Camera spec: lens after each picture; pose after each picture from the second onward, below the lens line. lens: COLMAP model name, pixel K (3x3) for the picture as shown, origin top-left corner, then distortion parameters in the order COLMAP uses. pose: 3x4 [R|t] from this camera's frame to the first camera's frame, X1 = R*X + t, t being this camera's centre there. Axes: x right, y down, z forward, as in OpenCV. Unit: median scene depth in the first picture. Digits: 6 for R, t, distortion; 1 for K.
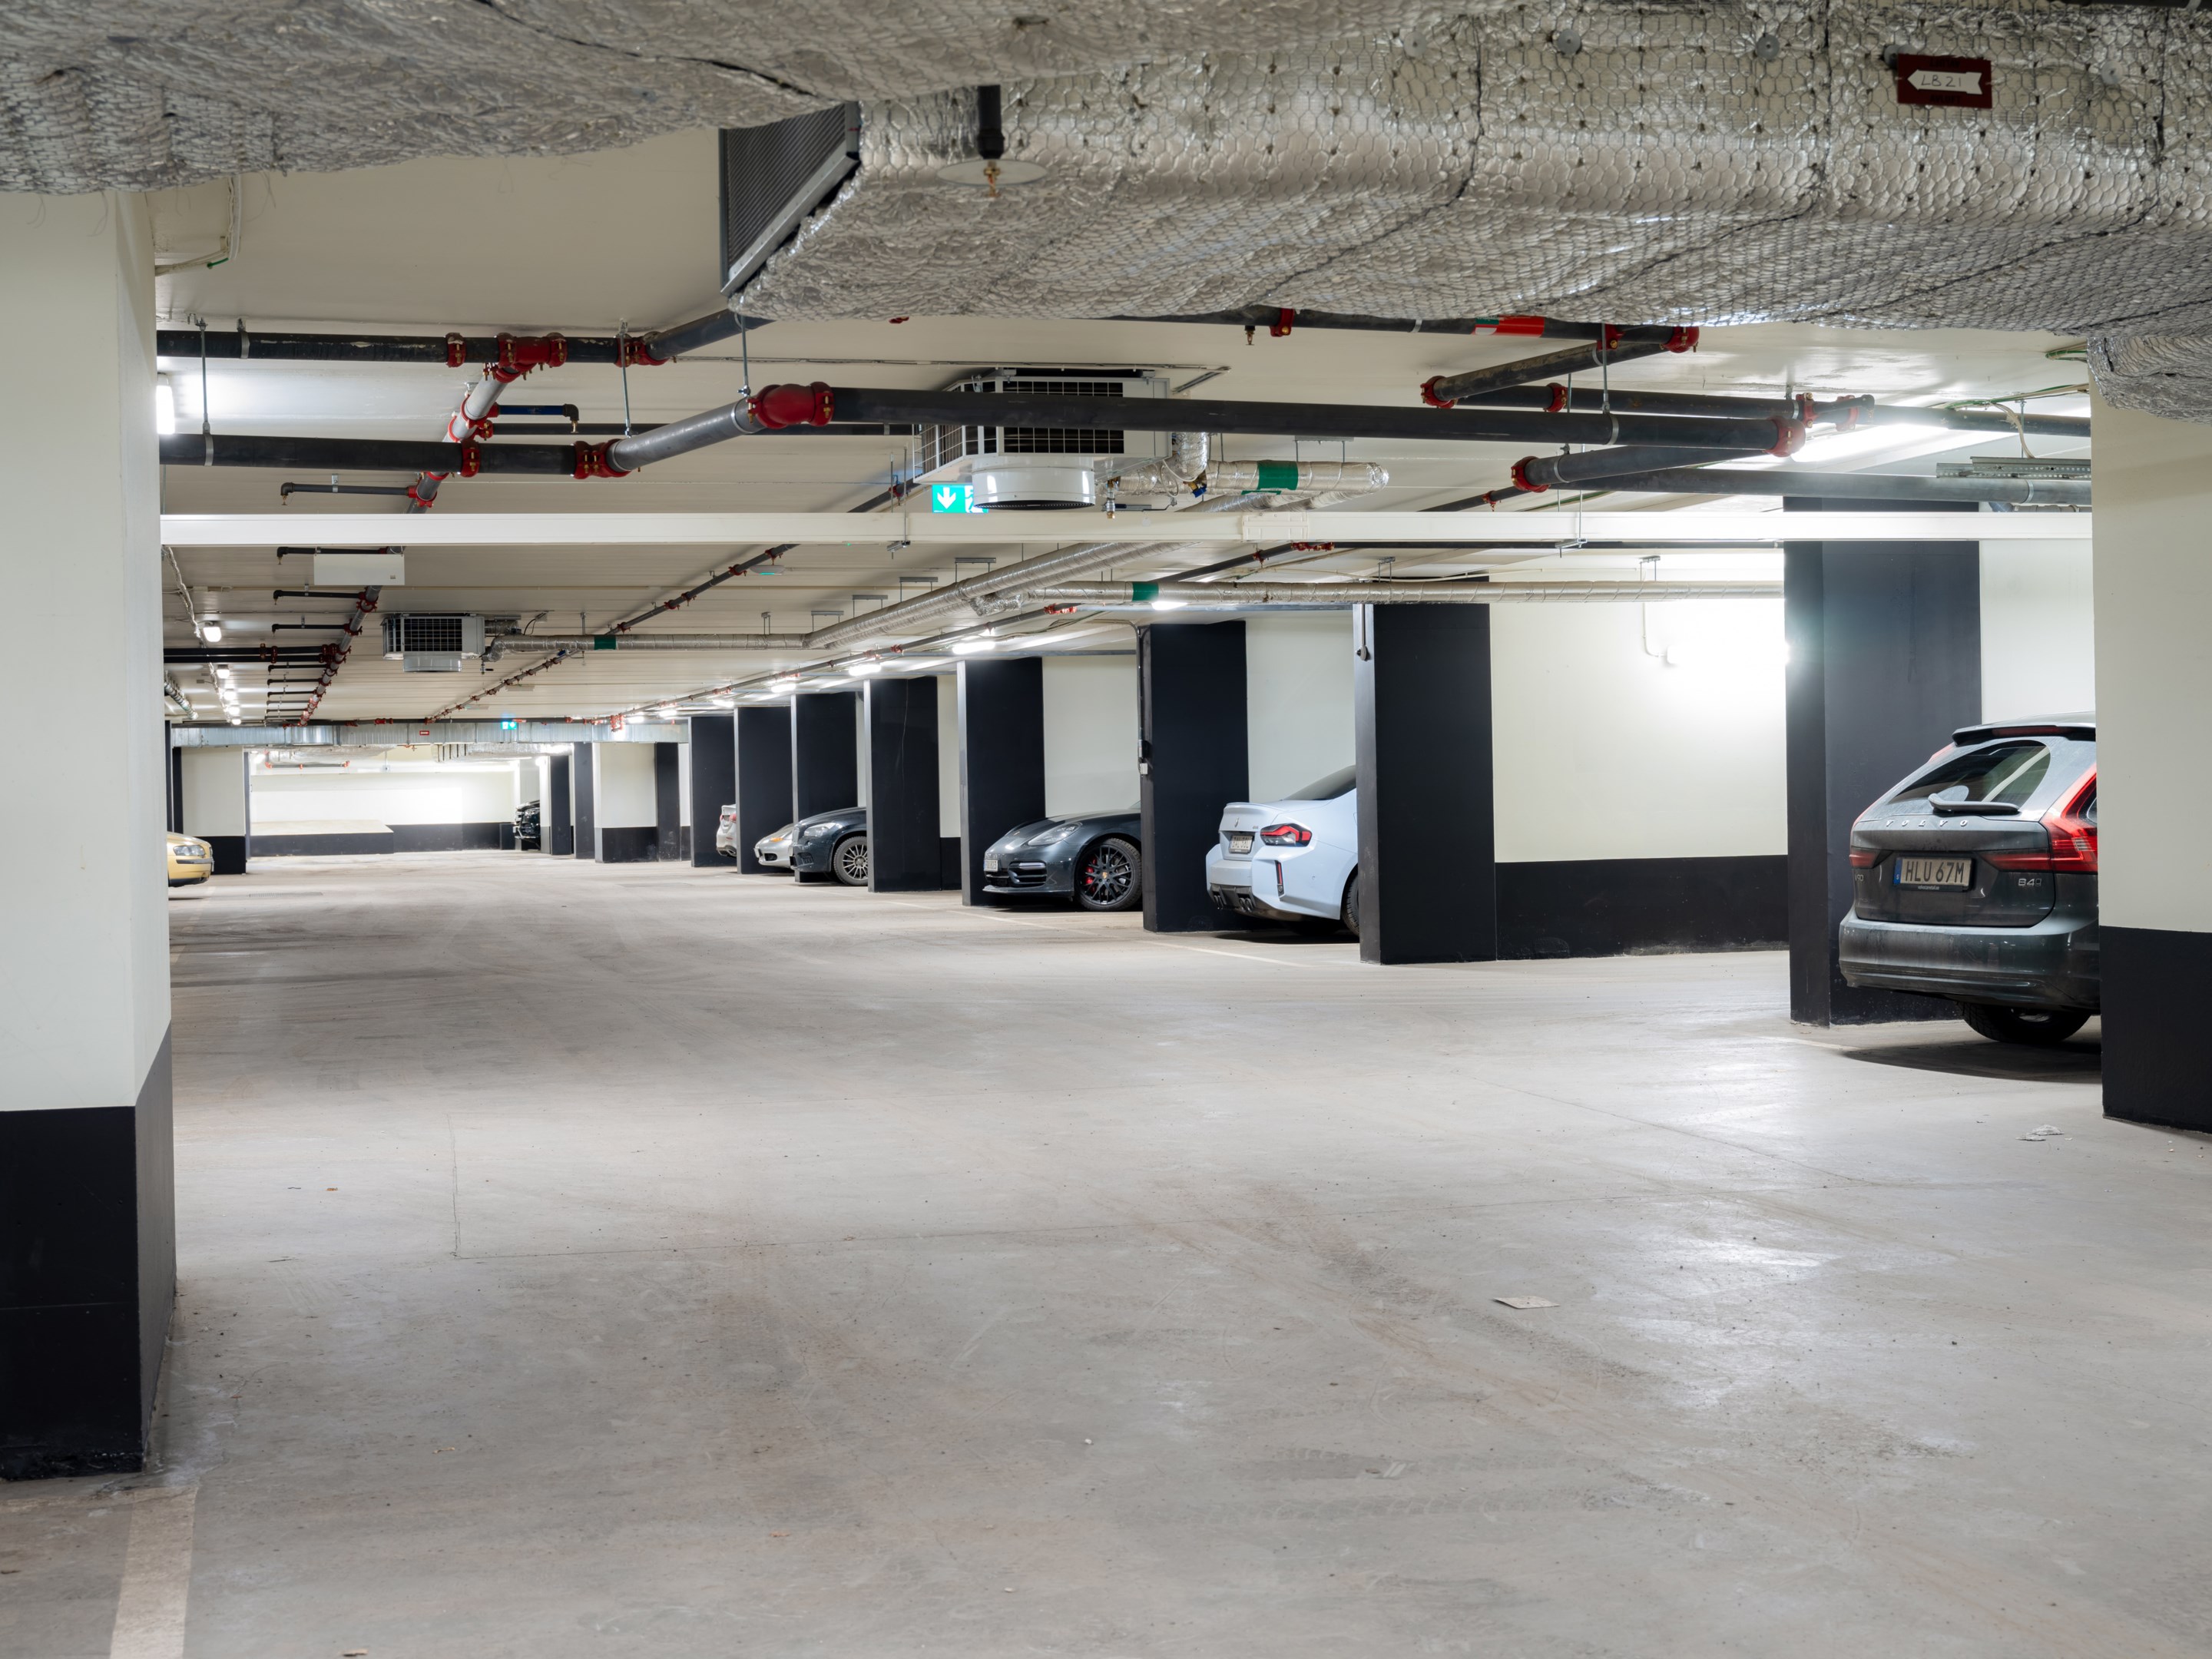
lens RADIAL K [[3314.9, 0, 1105.4], [0, 3314.9, 830.1], [0, 0, 1]] dist [-0.009707, 0.000000]
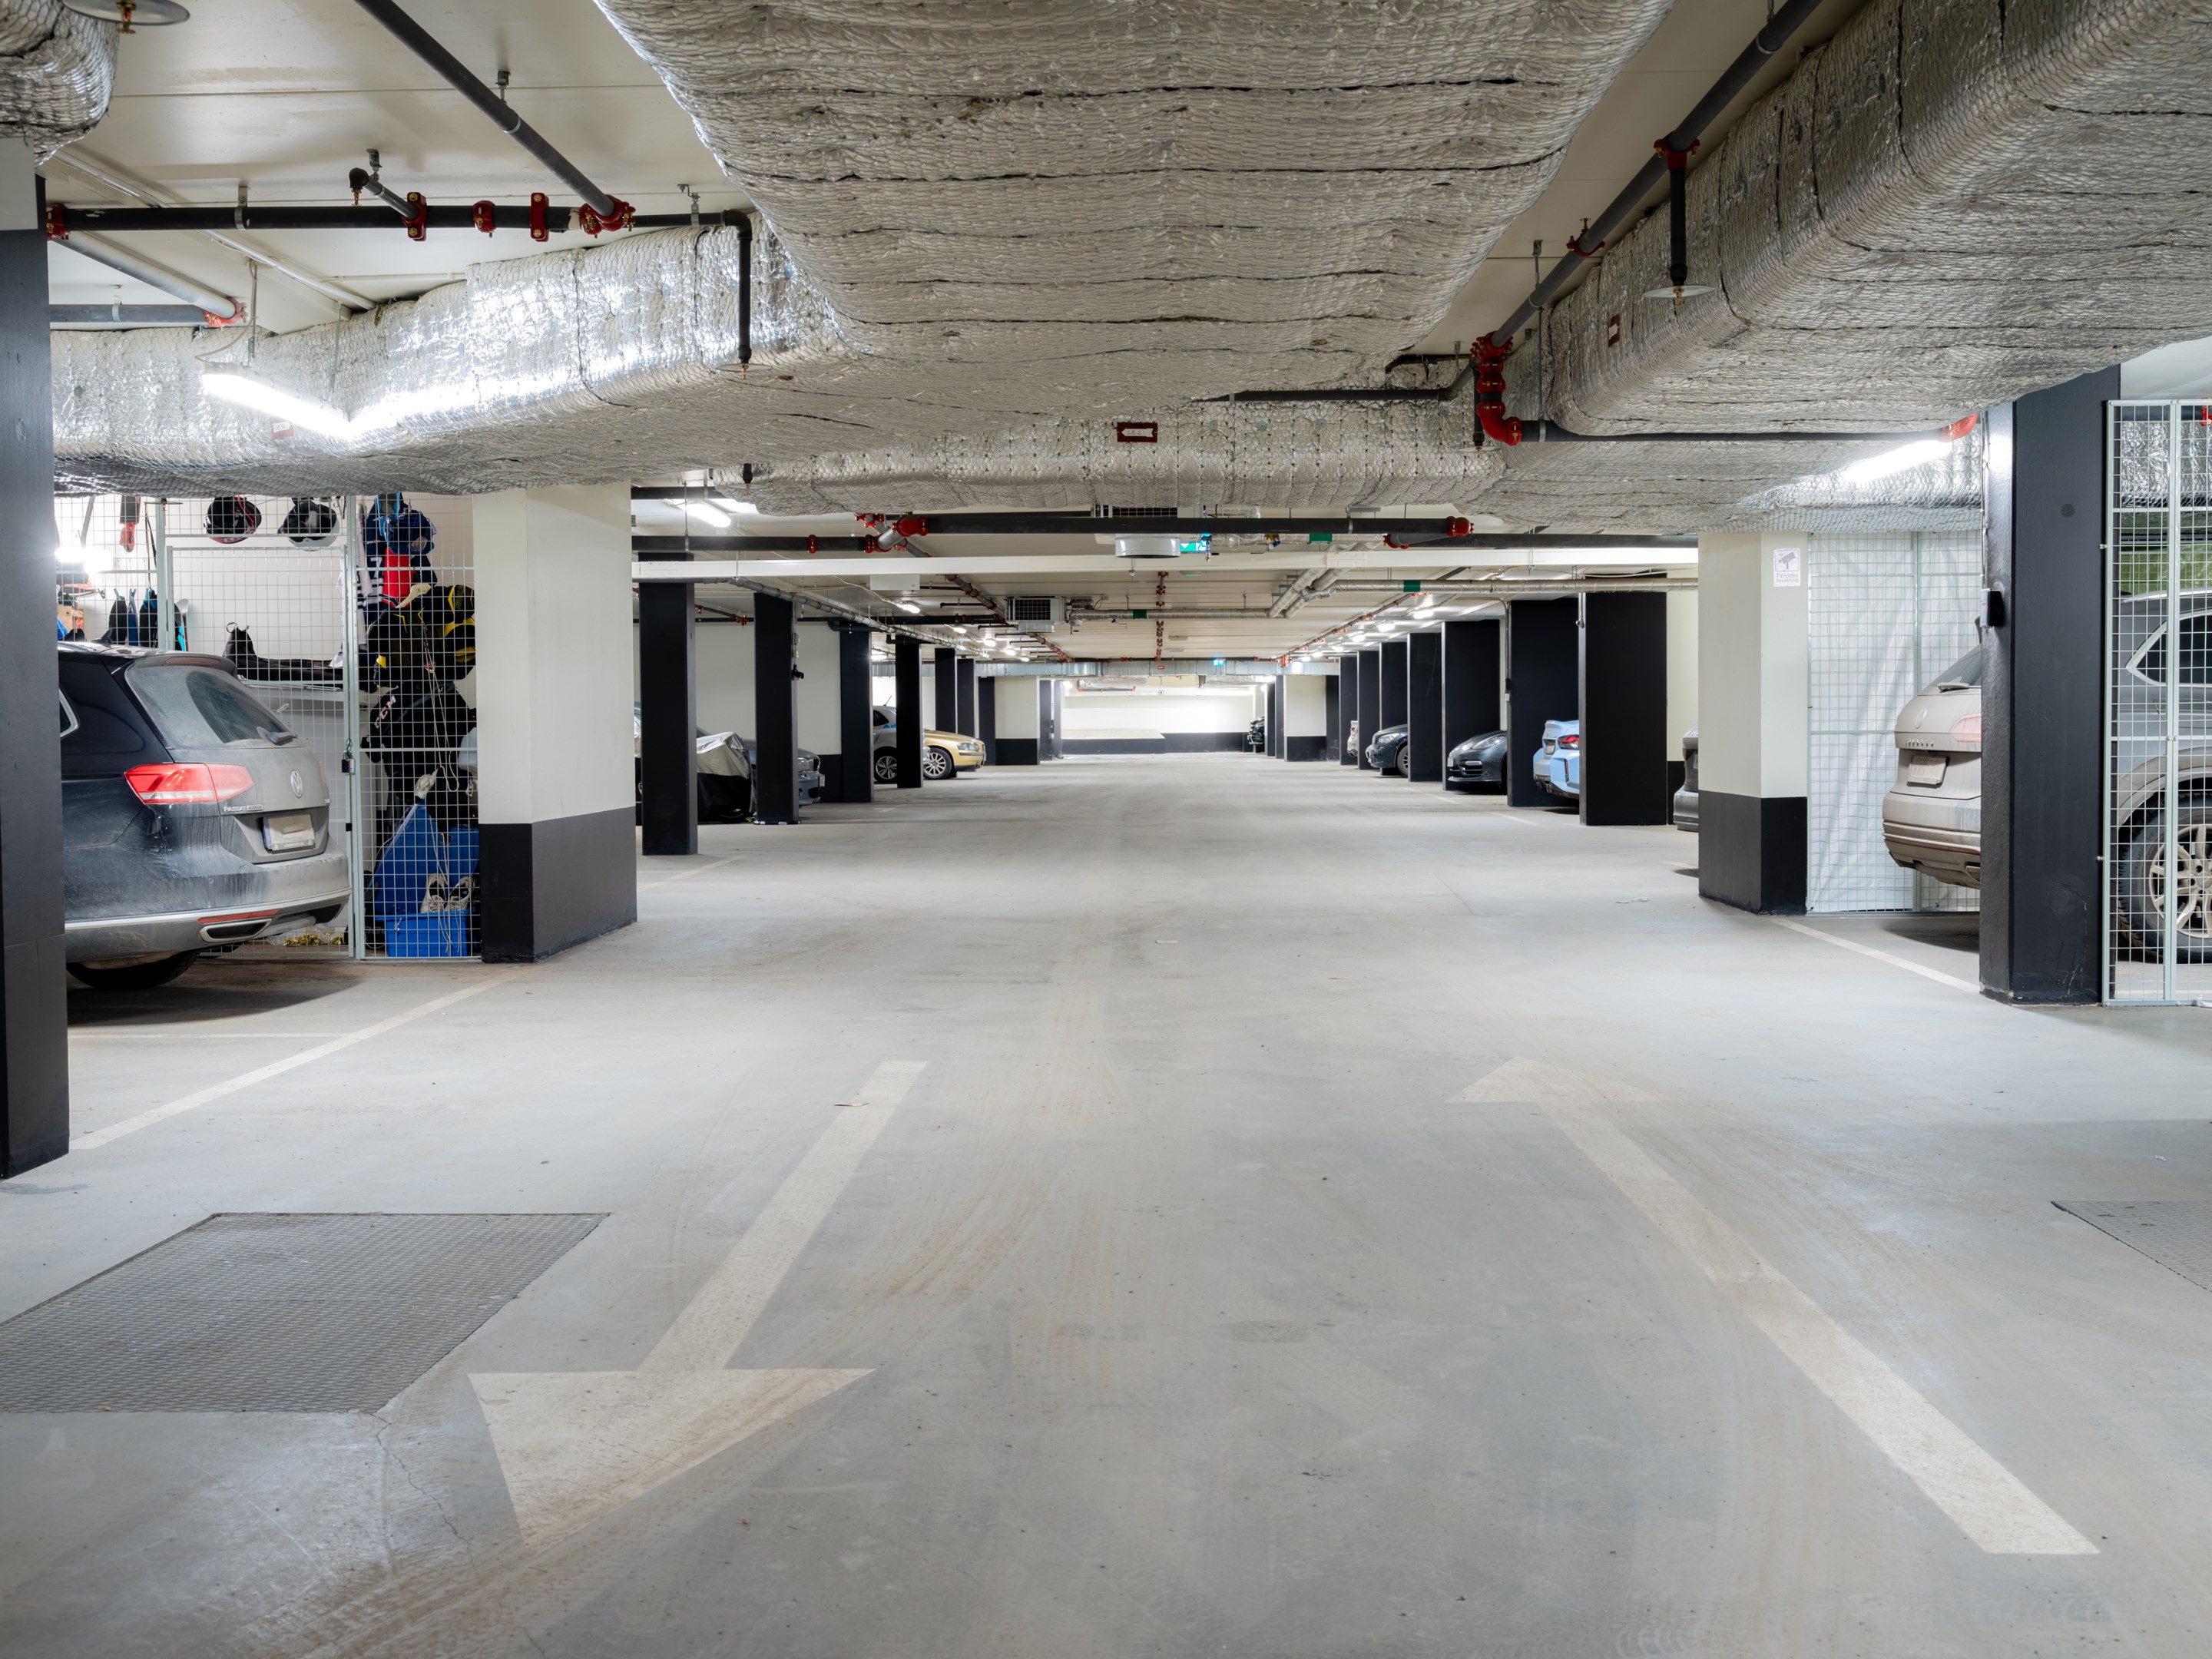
lens RADIAL K [[2577.6, 0, 1107.3], [0, 2577.6, 828.6], [0, 0, 1]] dist [-0.027824, 0.000000]
pose [[0.965823, 0.022875, -0.258191, 0.076706], [-0.014235, 0.999276, 0.035282, 0.001253], [0.258811, -0.030401, 0.965450, -0.097010]]
